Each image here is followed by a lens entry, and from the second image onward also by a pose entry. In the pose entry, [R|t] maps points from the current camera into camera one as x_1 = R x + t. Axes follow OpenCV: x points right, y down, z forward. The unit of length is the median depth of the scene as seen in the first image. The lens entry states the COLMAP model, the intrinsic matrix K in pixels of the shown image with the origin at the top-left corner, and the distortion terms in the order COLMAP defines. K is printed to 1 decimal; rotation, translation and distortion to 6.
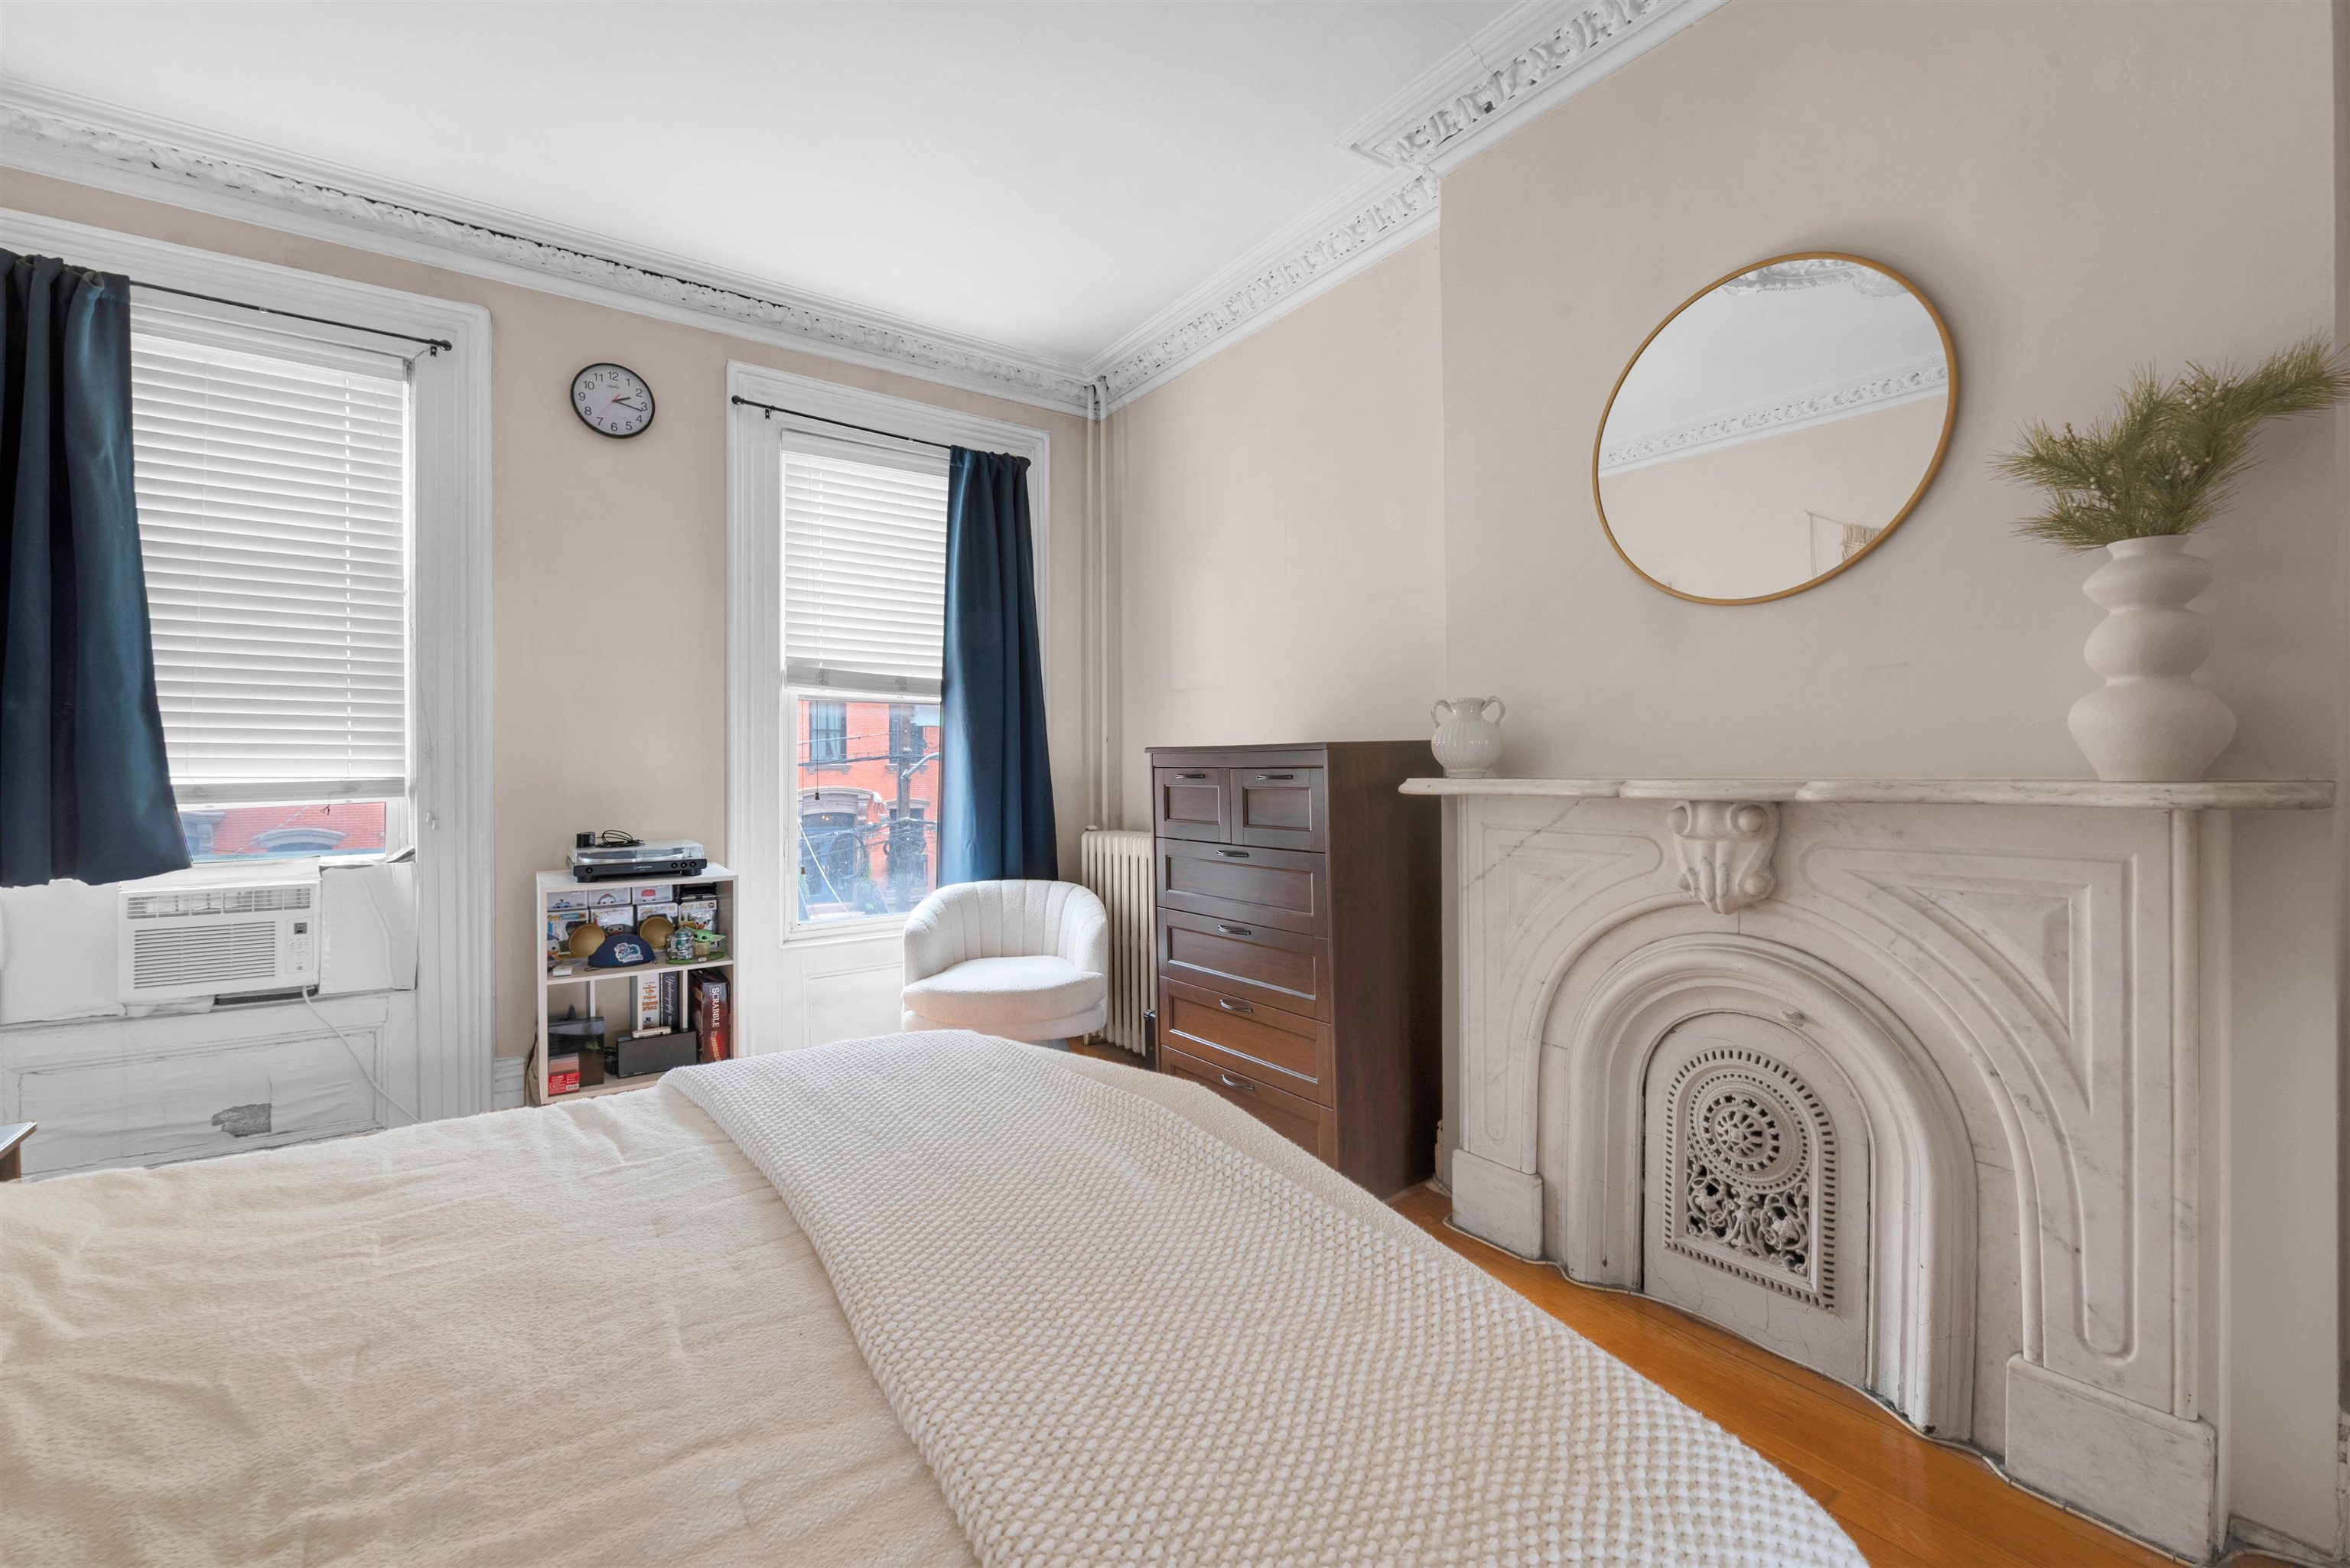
lens RADIAL K [[951.8, 0, 1154.8], [0, 951.8, 779.7], [0, 0, 1]] dist [-0.009536, -0.000853]
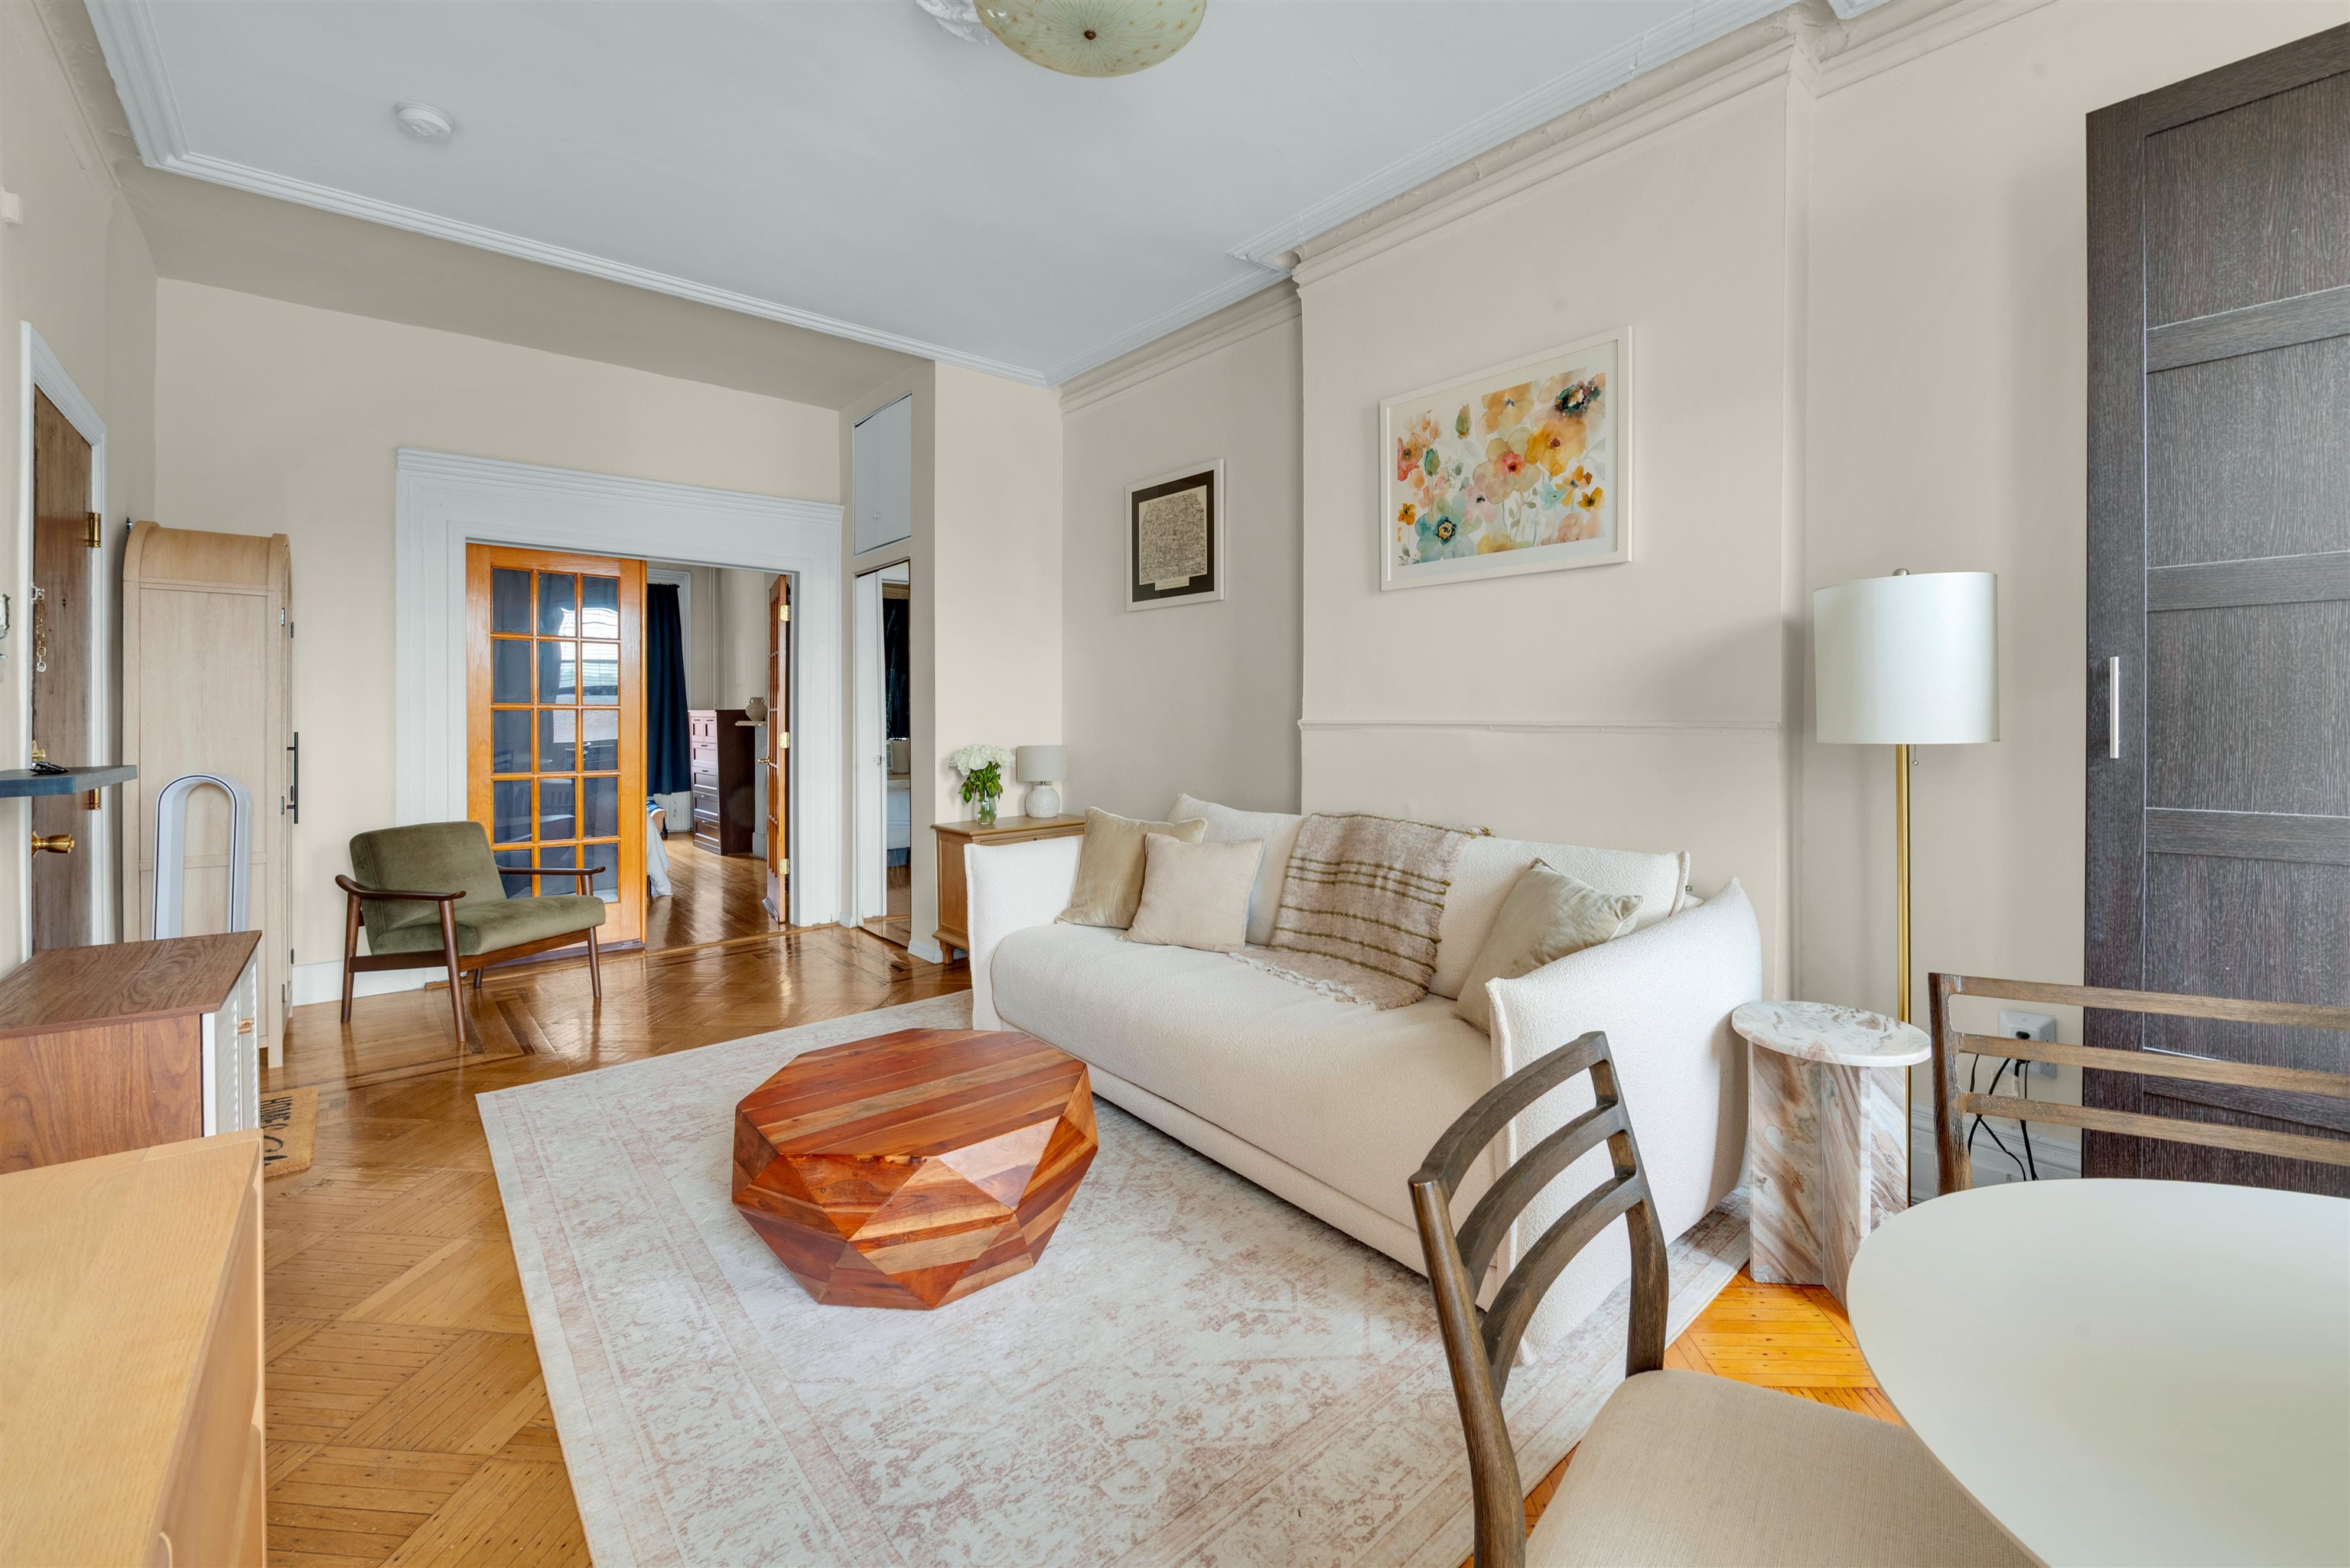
lens RADIAL K [[951.8, 0, 1200.8], [0, 951.8, 727.3], [0, 0, 1]] dist [-0.009536, -0.000853]
pose [[0.992802, 0.010360, 0.119317, 1.183876], [-0.009880, 0.999941, -0.004619, 0.016257], [-0.119358, 0.003407, 0.992845, -2.056539]]
